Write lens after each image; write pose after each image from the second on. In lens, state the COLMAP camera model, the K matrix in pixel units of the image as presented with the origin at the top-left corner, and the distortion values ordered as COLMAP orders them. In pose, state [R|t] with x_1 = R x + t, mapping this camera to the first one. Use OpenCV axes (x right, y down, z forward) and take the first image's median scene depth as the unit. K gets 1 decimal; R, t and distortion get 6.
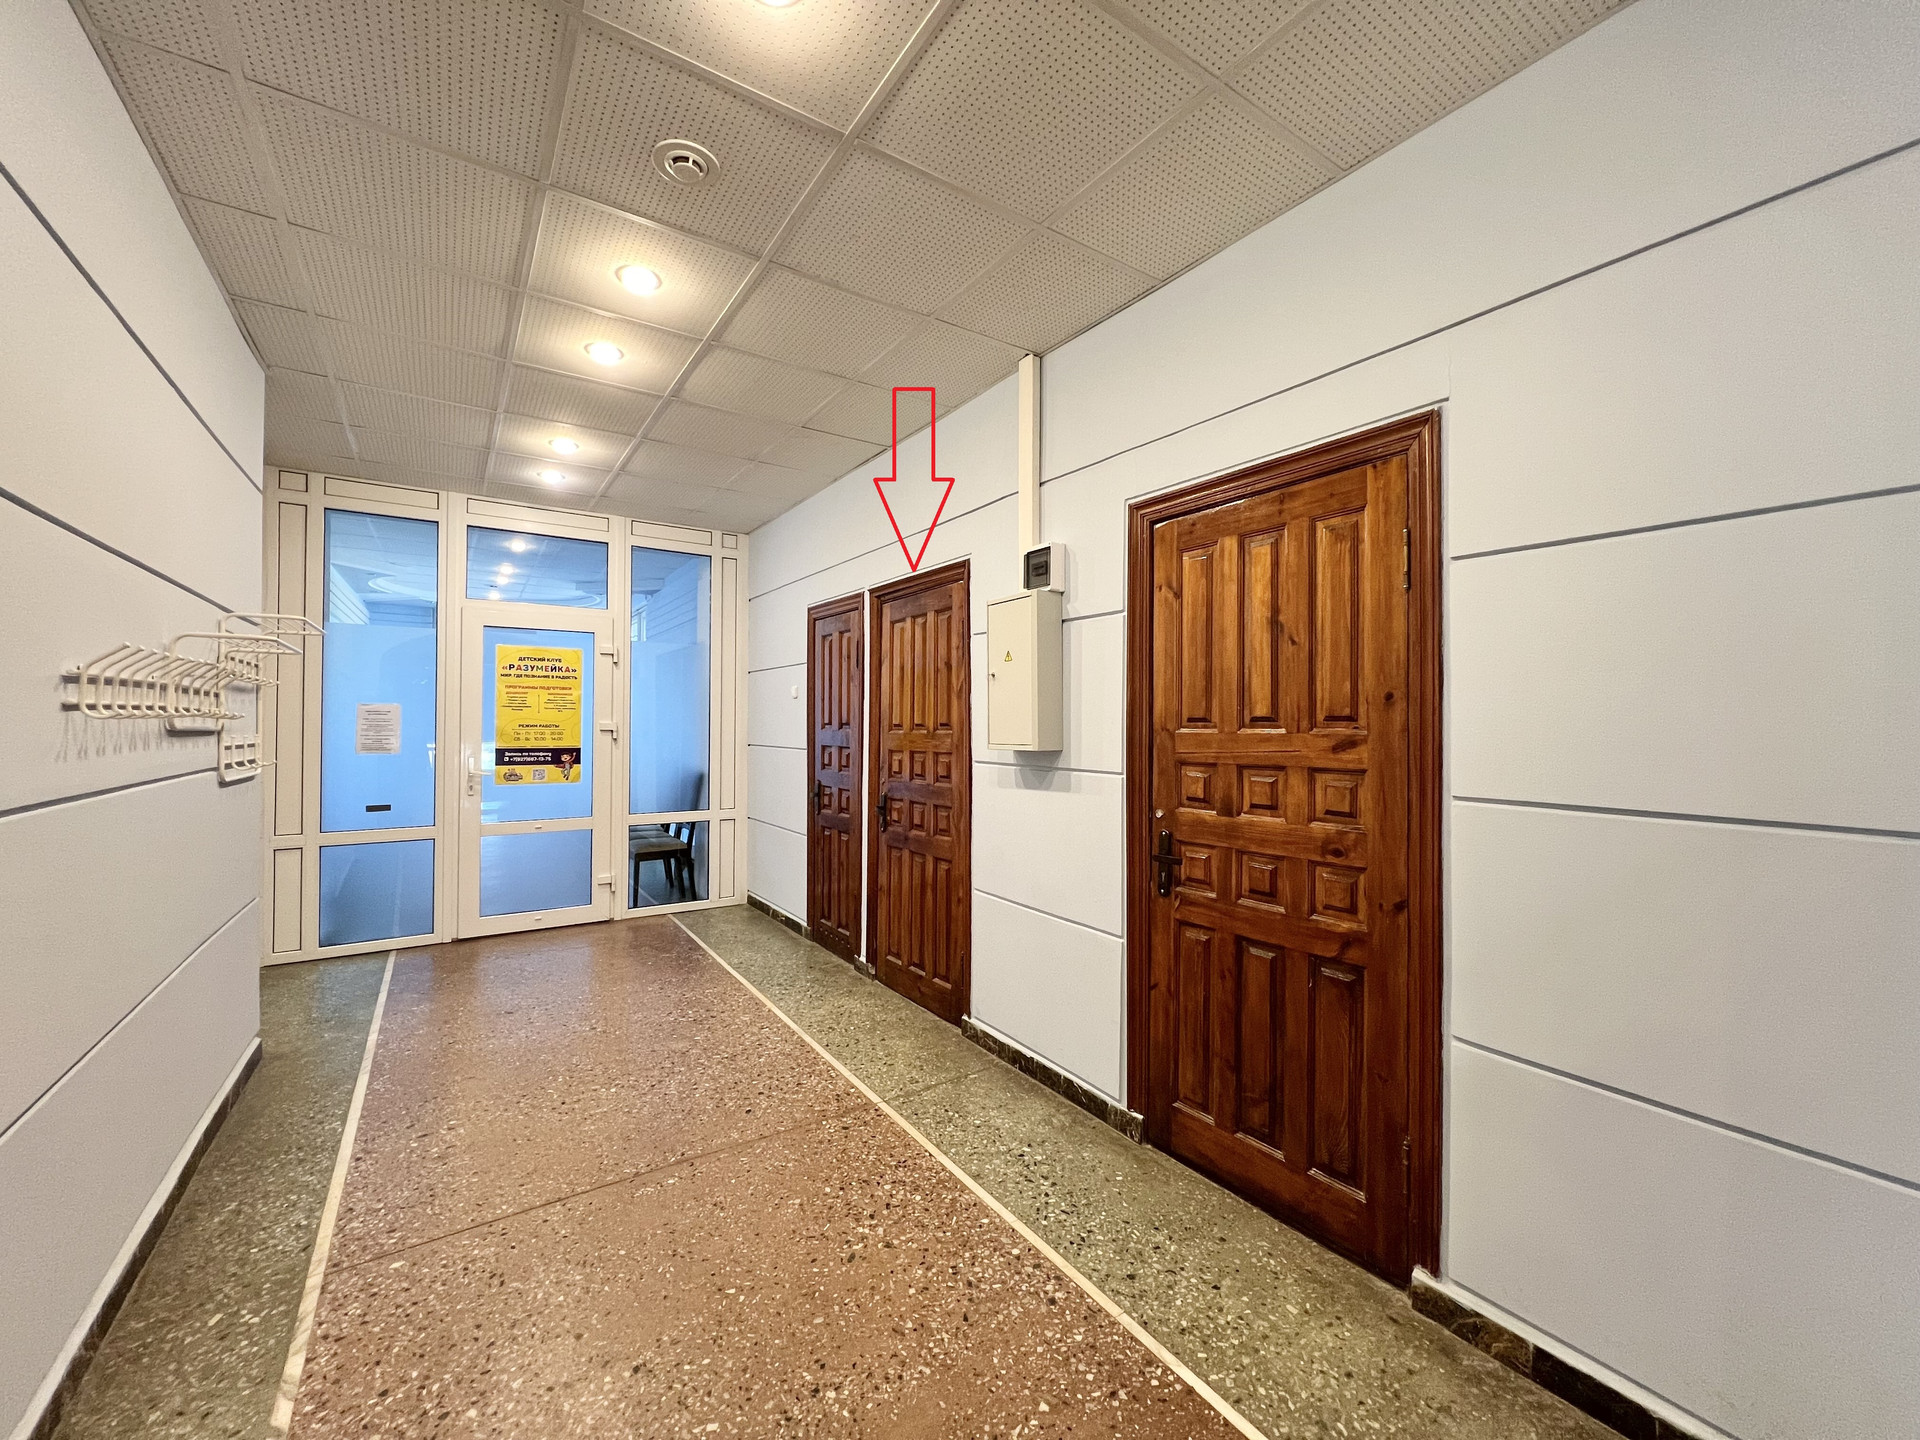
lens RADIAL K [[768.7, 0, 960.2], [0, 768.7, 715.1], [0, 0, 1]] dist [-0.002619, 0.000886]
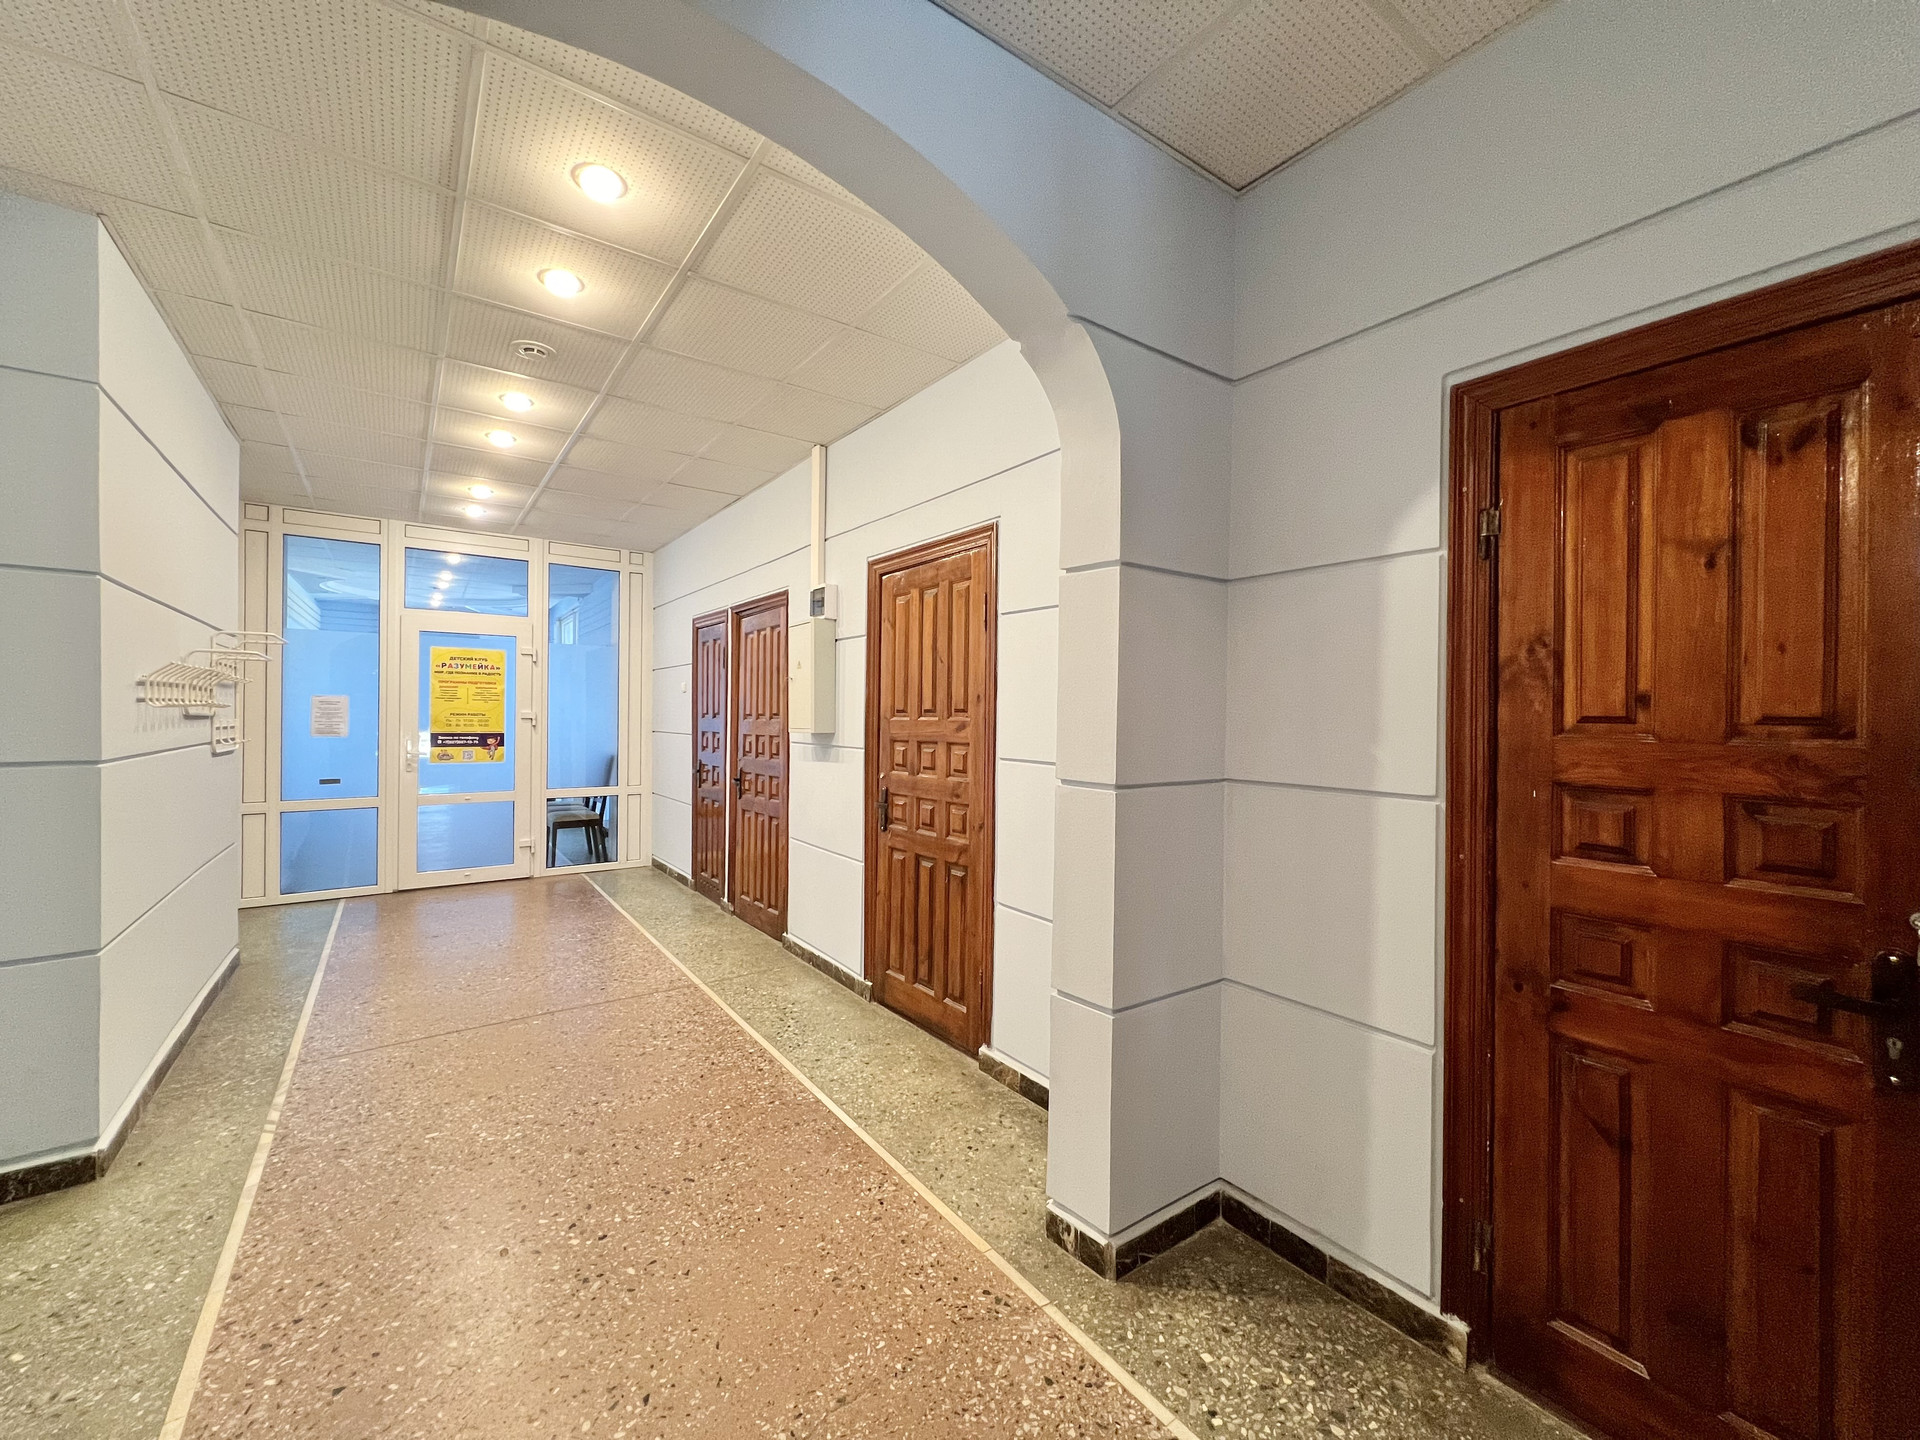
lens RADIAL K [[768.7, 0, 960.0], [0, 768.7, 715.1], [0, 0, 1]] dist [-0.002619, 0.000886]
pose [[0.999208, 0.004482, 0.039527, 0.317030], [-0.004892, 0.999935, 0.010286, -0.001995], [-0.039479, -0.010471, 0.999166, -0.420663]]
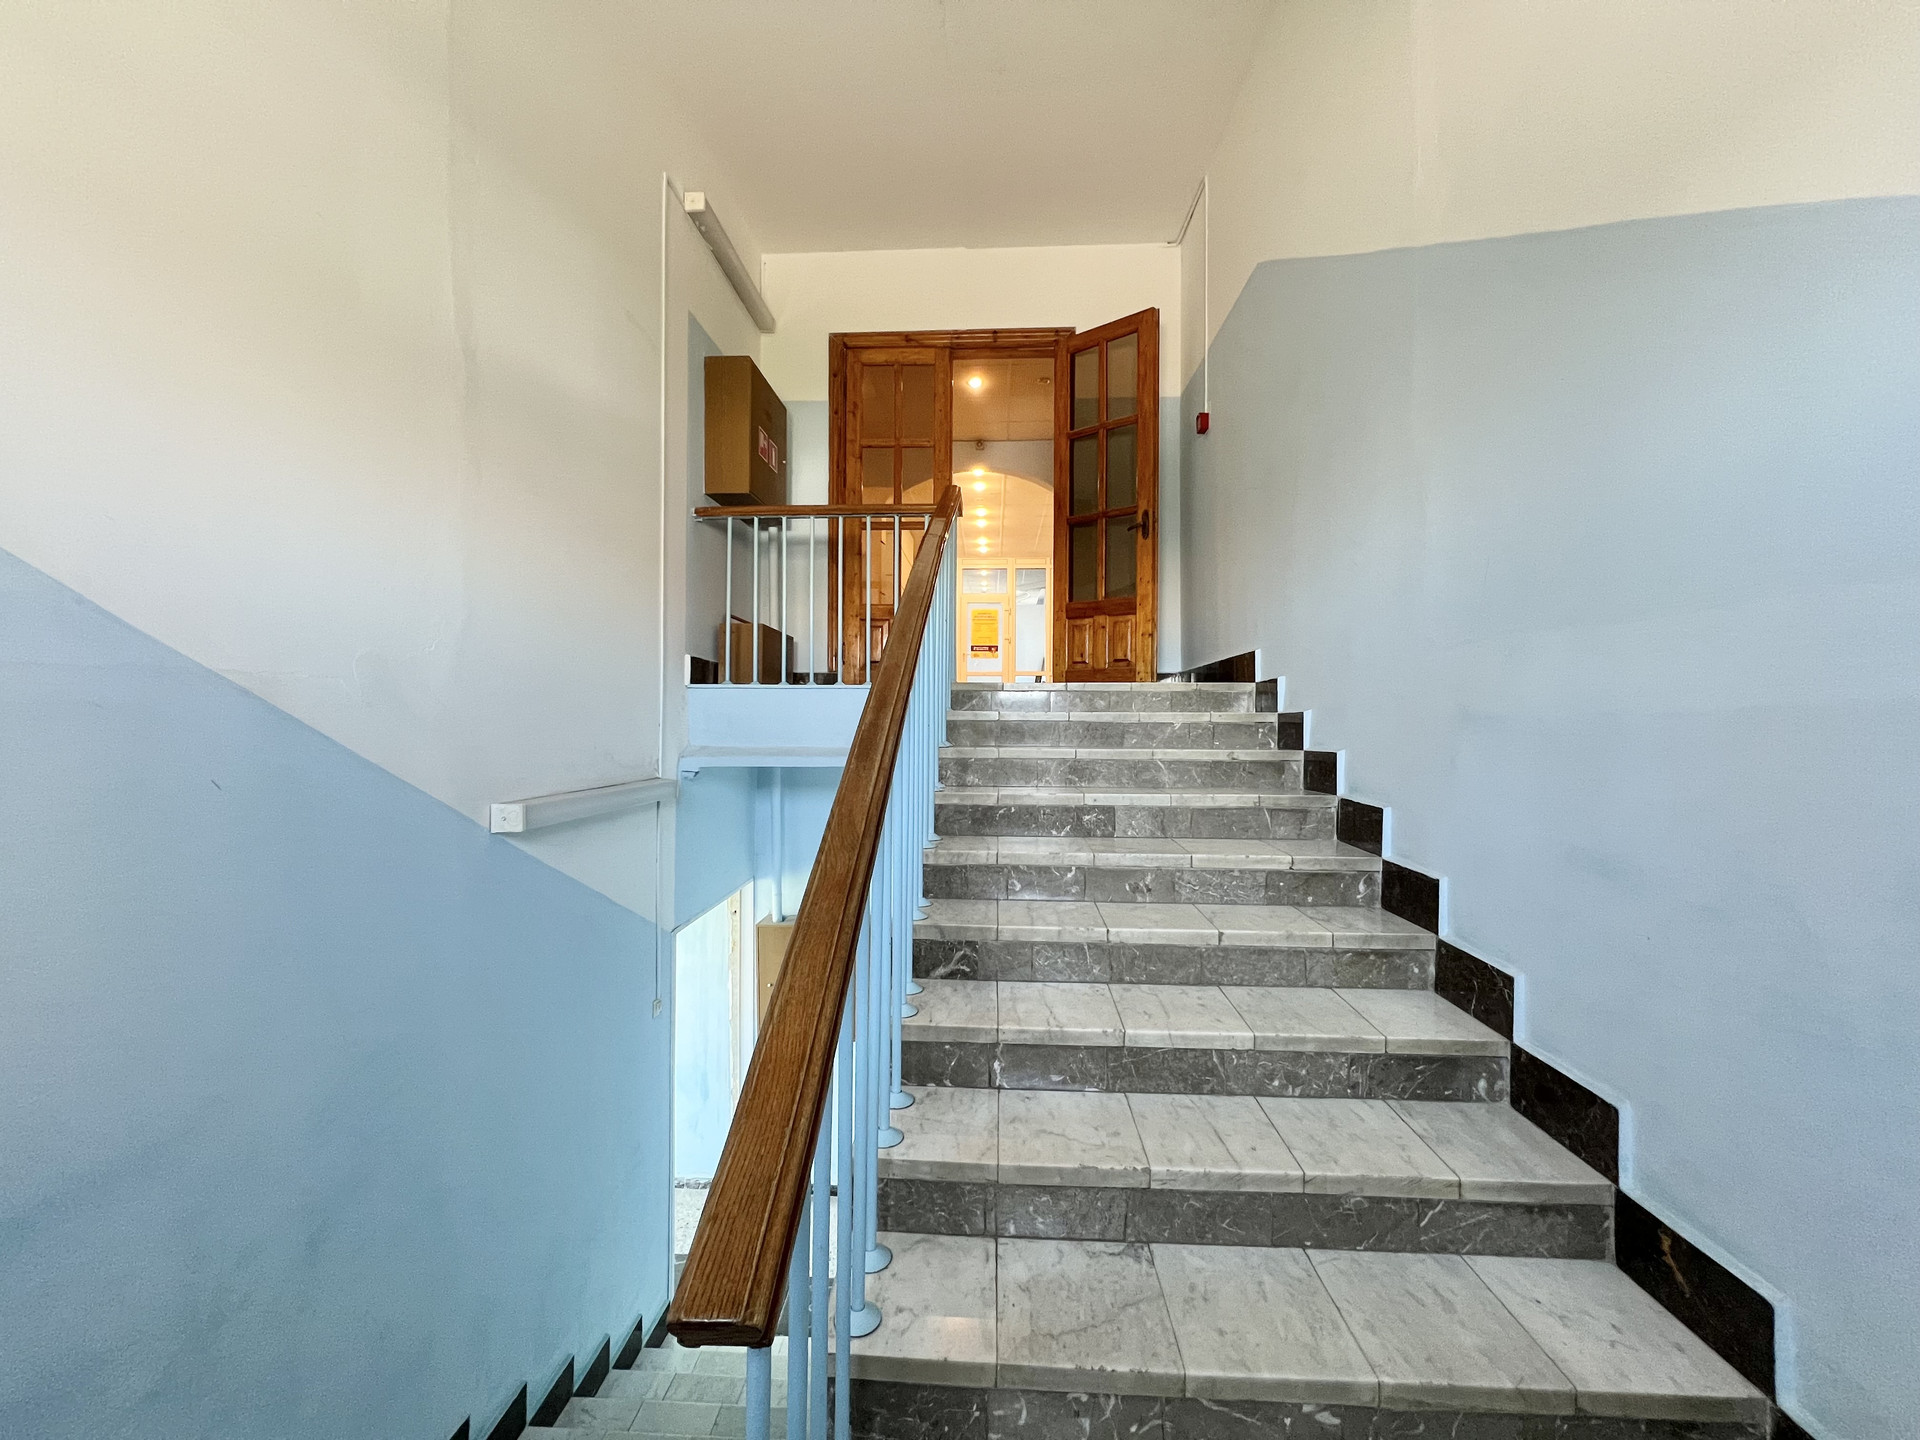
lens RADIAL K [[768.7, 0, 956.5], [0, 768.7, 716.3], [0, 0, 1]] dist [-0.002619, 0.000886]
pose [[0.799976, -0.000966, -0.600031, 1.913307], [0.004742, 0.999978, 0.004711, 0.526391], [0.600013, -0.006614, 0.799963, -2.371734]]
